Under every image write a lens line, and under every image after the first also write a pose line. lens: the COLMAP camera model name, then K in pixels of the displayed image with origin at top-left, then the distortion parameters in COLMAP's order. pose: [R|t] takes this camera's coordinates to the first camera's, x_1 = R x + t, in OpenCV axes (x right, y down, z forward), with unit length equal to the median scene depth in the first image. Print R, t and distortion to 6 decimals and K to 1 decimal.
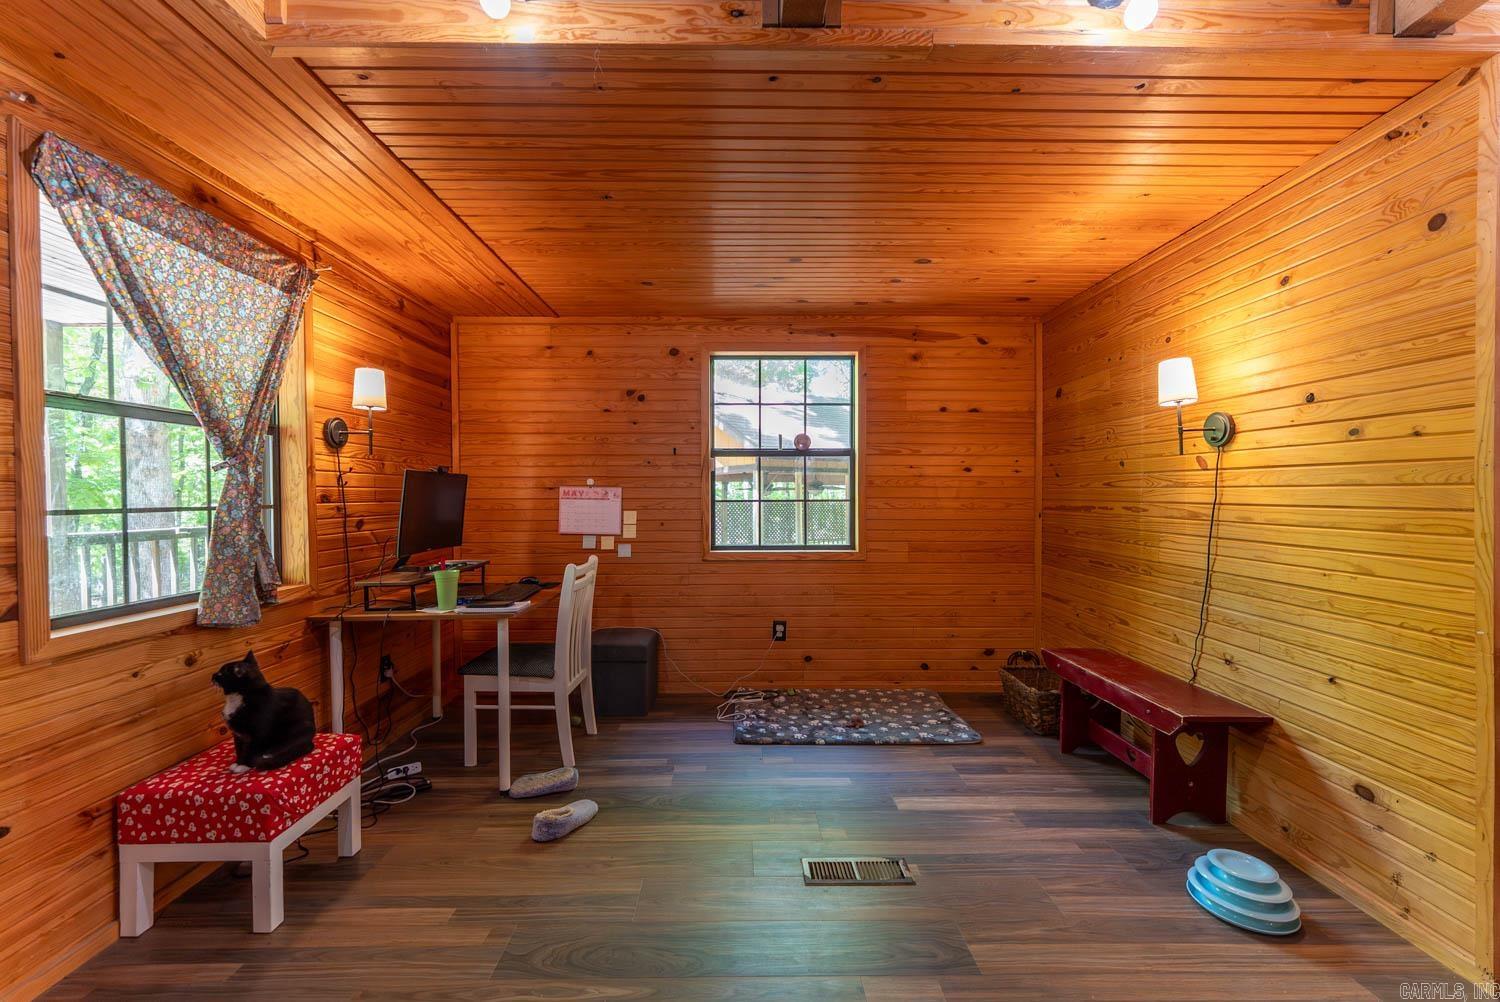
lens RADIAL K [[599.7, 0, 749.6], [0, 599.7, 503.1], [0, 0, 1]] dist [0.001695, -0.001846]
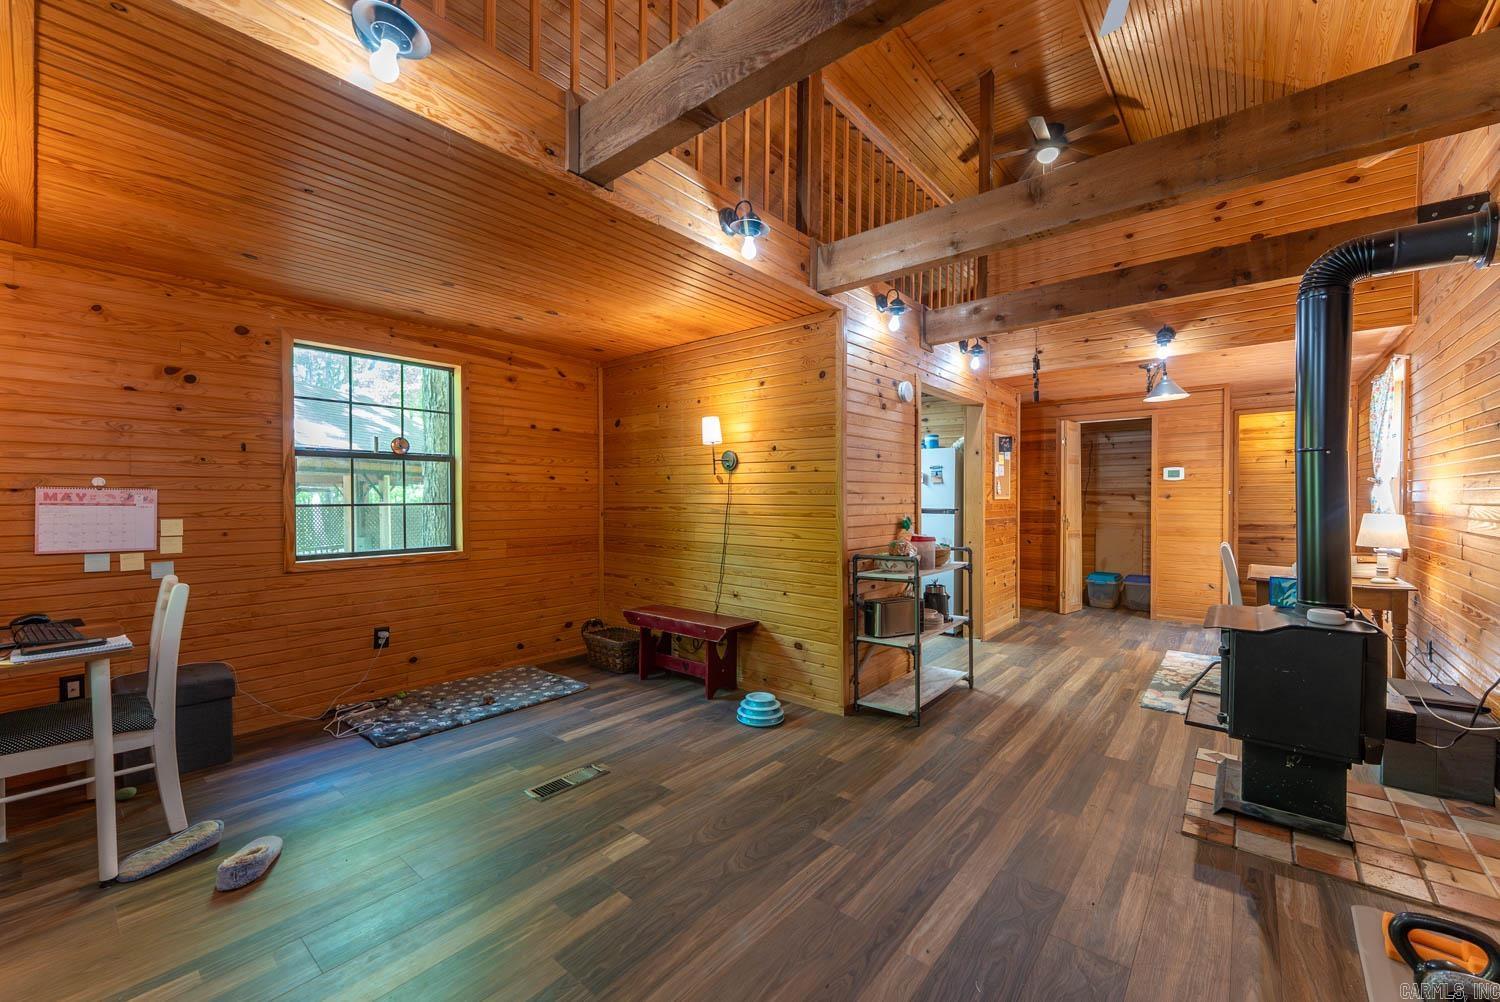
lens RADIAL K [[599.7, 0, 749.6], [0, 599.7, 503.1], [0, 0, 1]] dist [0.001695, -0.001846]
pose [[0.647371, -0.006890, 0.762144, -0.362316], [0.009593, 0.999954, 0.000892, -0.002097], [-0.762115, 0.006733, 0.647407, -0.110999]]
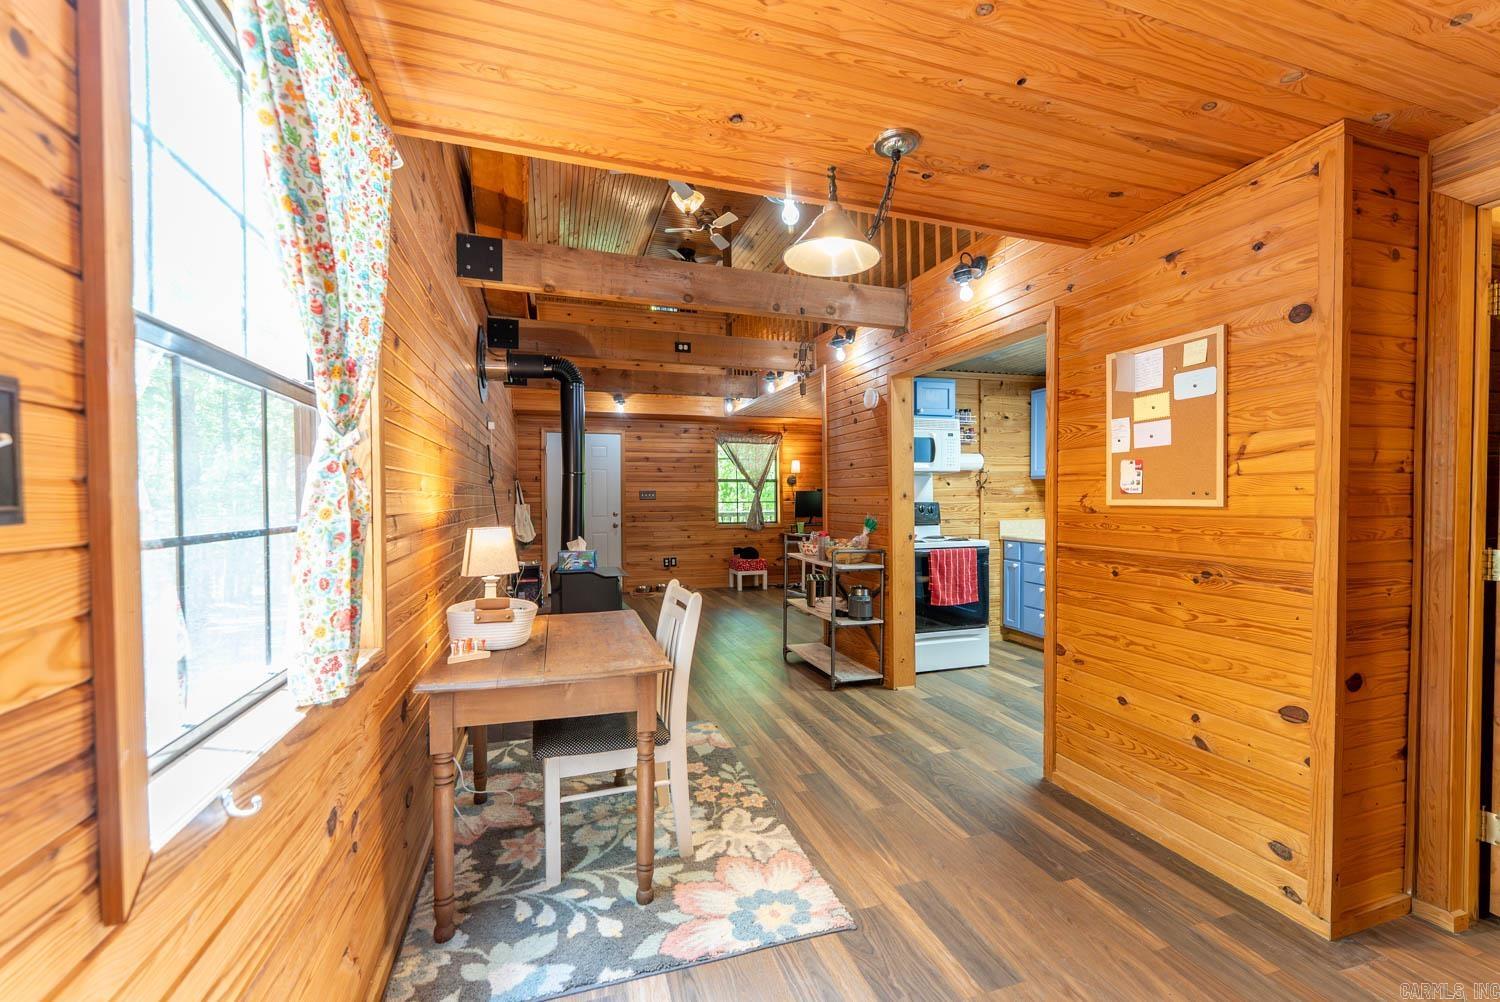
lens RADIAL K [[599.7, 0, 749.6], [0, 599.7, 503.1], [0, 0, 1]] dist [0.001695, -0.001846]
pose [[0.302234, 0.010397, -0.953177, 2.029069], [-0.010124, 0.999919, 0.007696, -0.009132], [0.953180, 0.007324, 0.302315, -0.197905]]
